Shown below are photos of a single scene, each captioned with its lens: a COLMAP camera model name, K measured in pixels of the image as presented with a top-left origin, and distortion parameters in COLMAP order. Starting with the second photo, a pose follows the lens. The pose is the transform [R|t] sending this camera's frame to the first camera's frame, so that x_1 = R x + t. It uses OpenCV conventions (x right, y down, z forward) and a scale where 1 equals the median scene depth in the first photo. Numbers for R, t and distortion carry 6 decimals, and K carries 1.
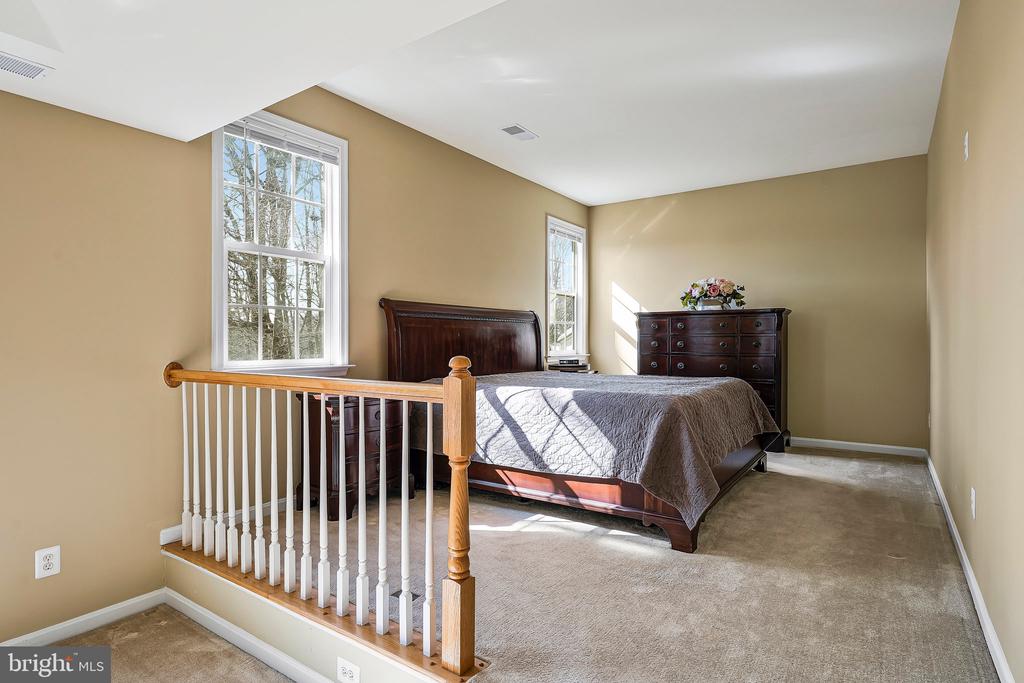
lens RADIAL K [[540.7, 0, 512.0], [0, 540.7, 341.5], [0, 0, 1]] dist [-0.001849, -0.000117]
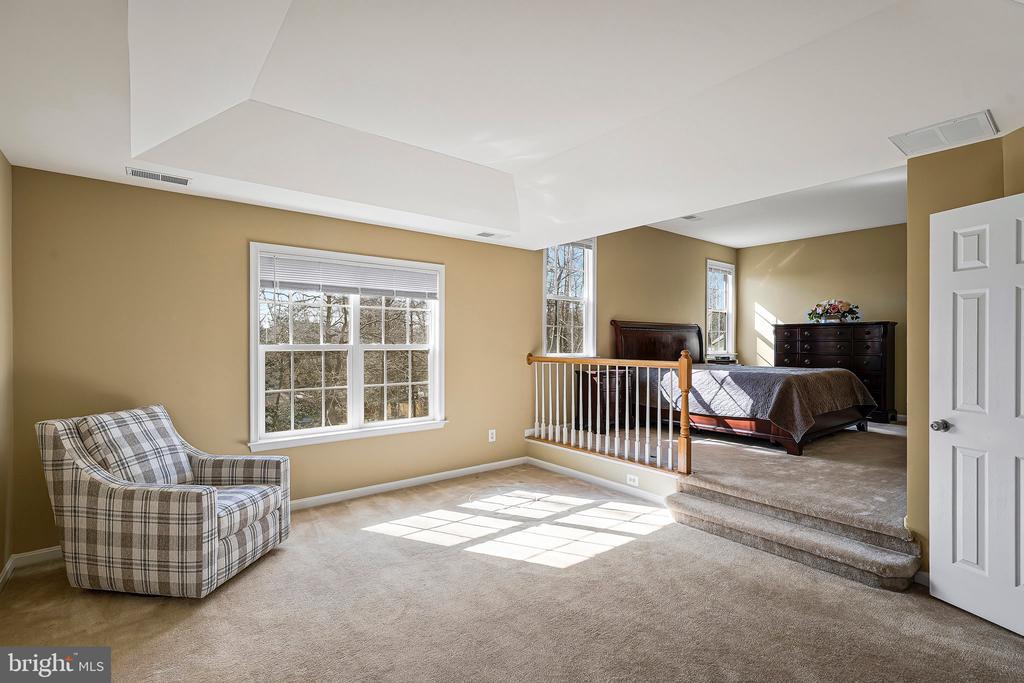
lens RADIAL K [[480.1, 0, 512.0], [0, 480.1, 341.5], [0, 0, 1]] dist [0.000281, -0.000169]
pose [[0.957811, 0.002394, -0.287388, -0.080329], [-0.003764, 0.999984, -0.004214, -0.000214], [0.287373, 0.005118, 0.957805, -0.495865]]
